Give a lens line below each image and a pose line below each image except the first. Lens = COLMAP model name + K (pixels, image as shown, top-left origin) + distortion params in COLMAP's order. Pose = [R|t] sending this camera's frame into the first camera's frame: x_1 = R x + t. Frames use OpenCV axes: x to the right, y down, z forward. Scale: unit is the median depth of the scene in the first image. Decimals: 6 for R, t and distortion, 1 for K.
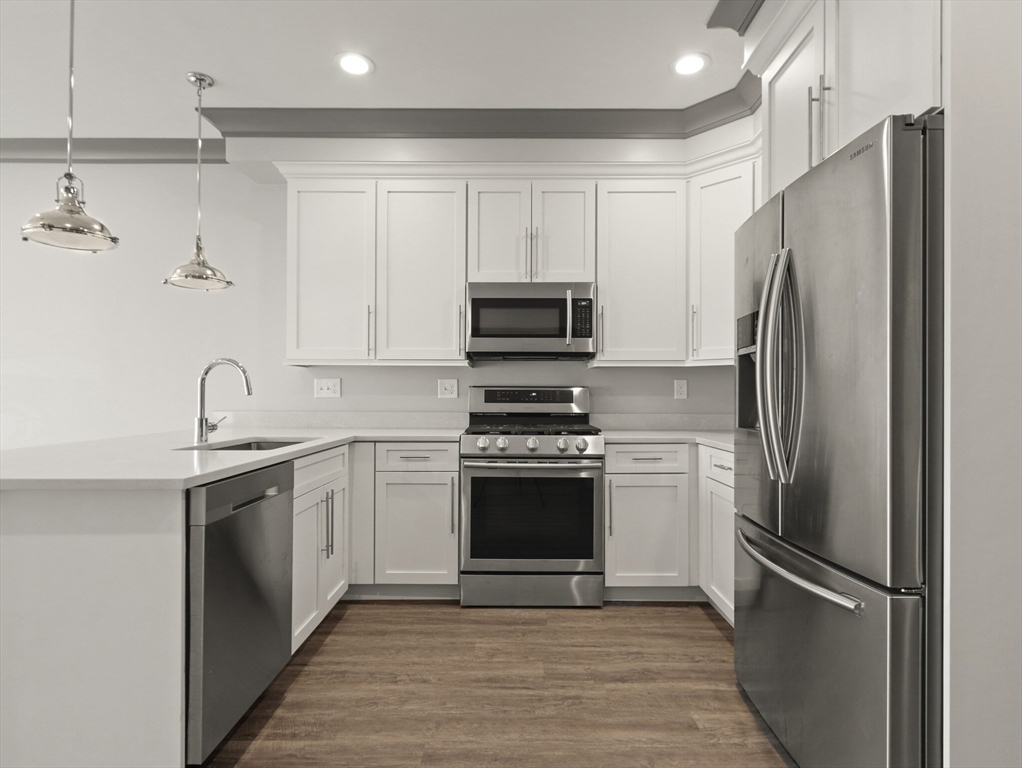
lens RADIAL K [[523.6, 0, 511.0], [0, 523.6, 384.0], [0, 0, 1]] dist [-0.000117, -0.000007]
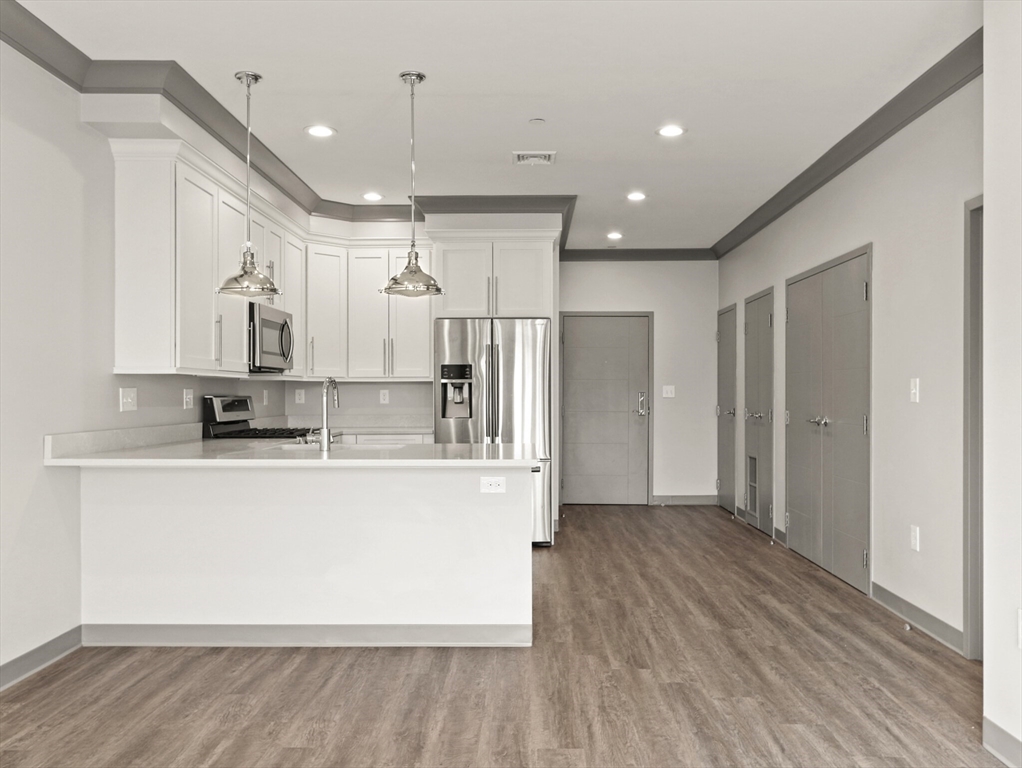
lens RADIAL K [[817.1, 0, 511.0], [0, 817.1, 384.0], [0, 0, 1]] dist [0.003141, -0.000805]
pose [[0.006079, 0.005348, 0.999967, -1.839237], [0.003890, 0.999978, -0.005371, -0.007734], [-0.999974, 0.003923, 0.006058, 0.441146]]
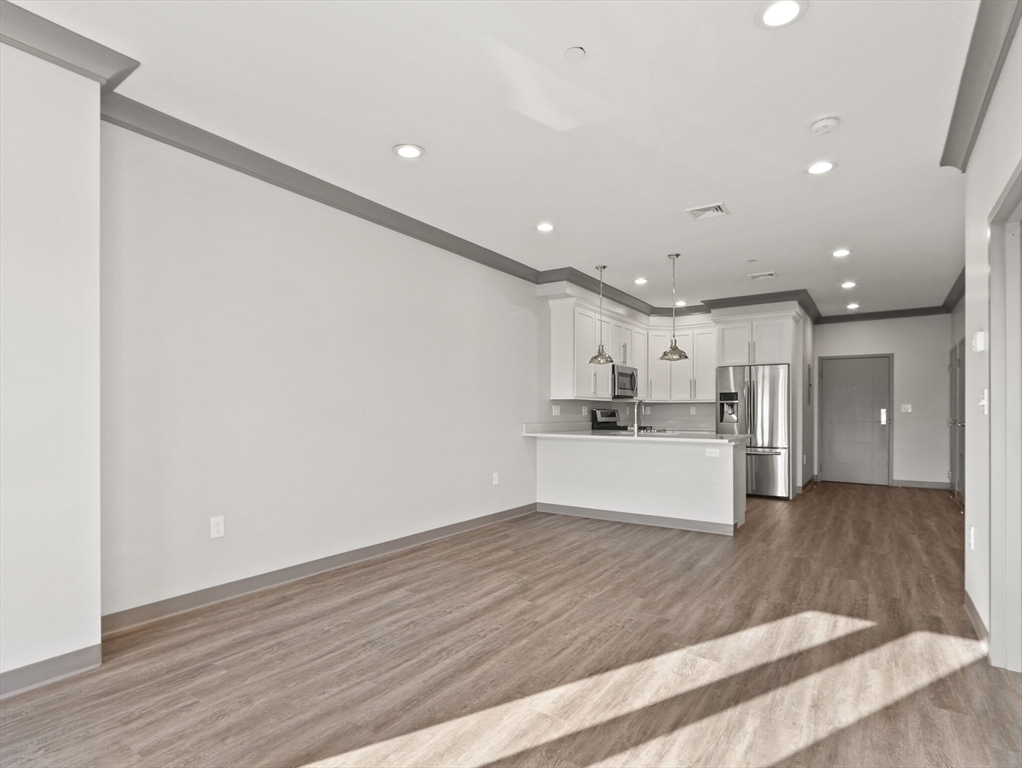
lens RADIAL K [[523.6, 0, 511.0], [0, 523.6, 384.0], [0, 0, 1]] dist [-0.000117, -0.000007]
pose [[0.559400, 0.038341, 0.828011, -2.276278], [0.003942, 0.998795, -0.048912, 0.004714], [-0.828889, 0.030625, 0.558575, 0.085258]]
